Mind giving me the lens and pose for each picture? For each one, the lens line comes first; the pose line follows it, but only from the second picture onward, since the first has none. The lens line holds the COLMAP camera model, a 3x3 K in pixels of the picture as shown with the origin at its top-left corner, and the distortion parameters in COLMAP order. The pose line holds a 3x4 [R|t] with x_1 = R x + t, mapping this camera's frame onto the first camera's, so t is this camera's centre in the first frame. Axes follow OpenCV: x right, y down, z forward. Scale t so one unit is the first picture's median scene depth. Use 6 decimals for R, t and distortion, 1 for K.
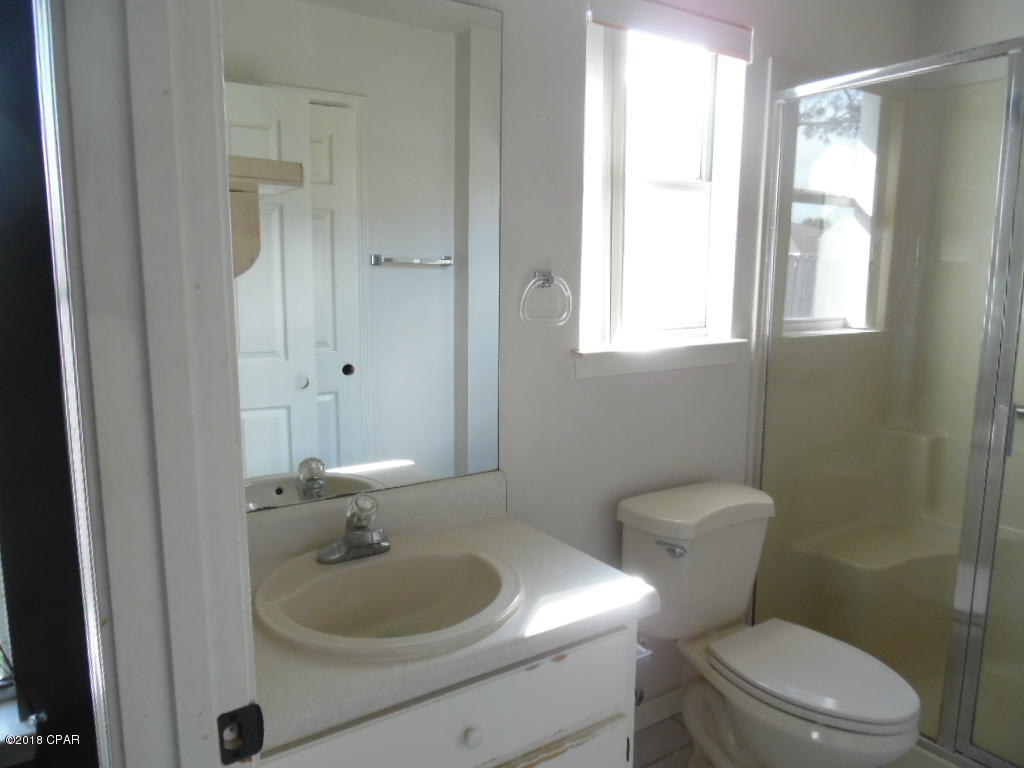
lens RADIAL K [[719.9, 0, 512.0], [0, 719.9, 384.0], [0, 0, 1]] dist [-0.001772, 0.007450]
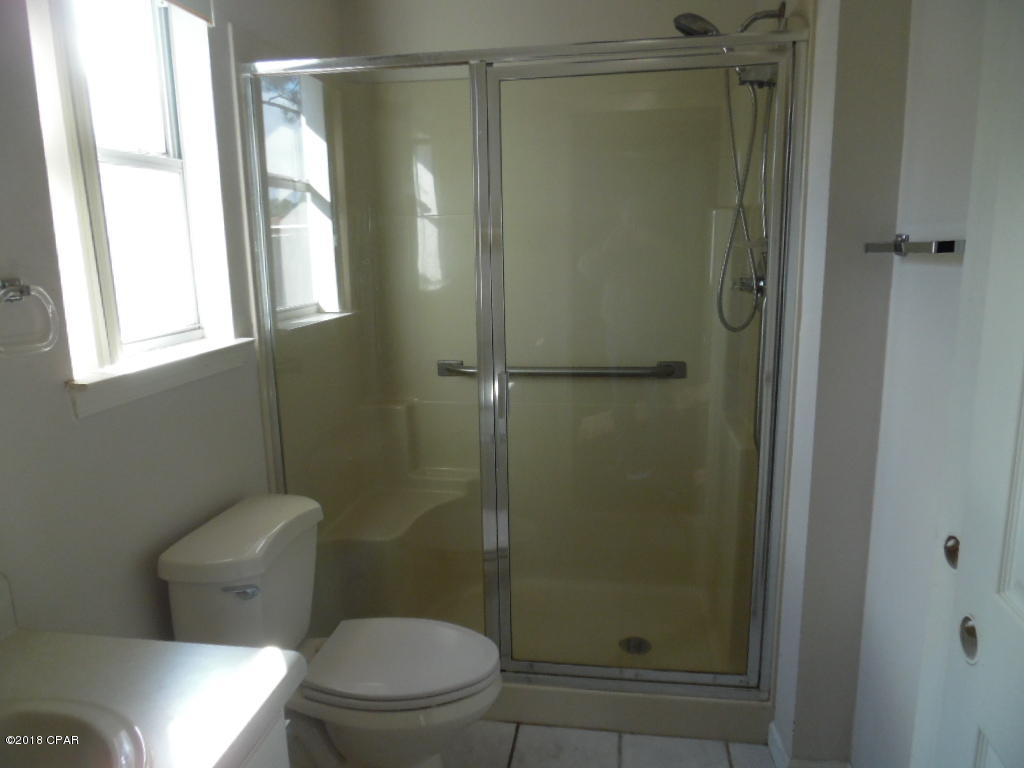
lens RADIAL K [[734.8, 0, 510.2], [0, 734.8, 379.3], [0, 0, 1]] dist [0.004895, -0.000786]
pose [[0.675338, -0.160992, 0.719722, -0.138580], [0.147635, 0.985641, 0.081944, -0.040751], [-0.722580, 0.050916, 0.689409, 0.139966]]
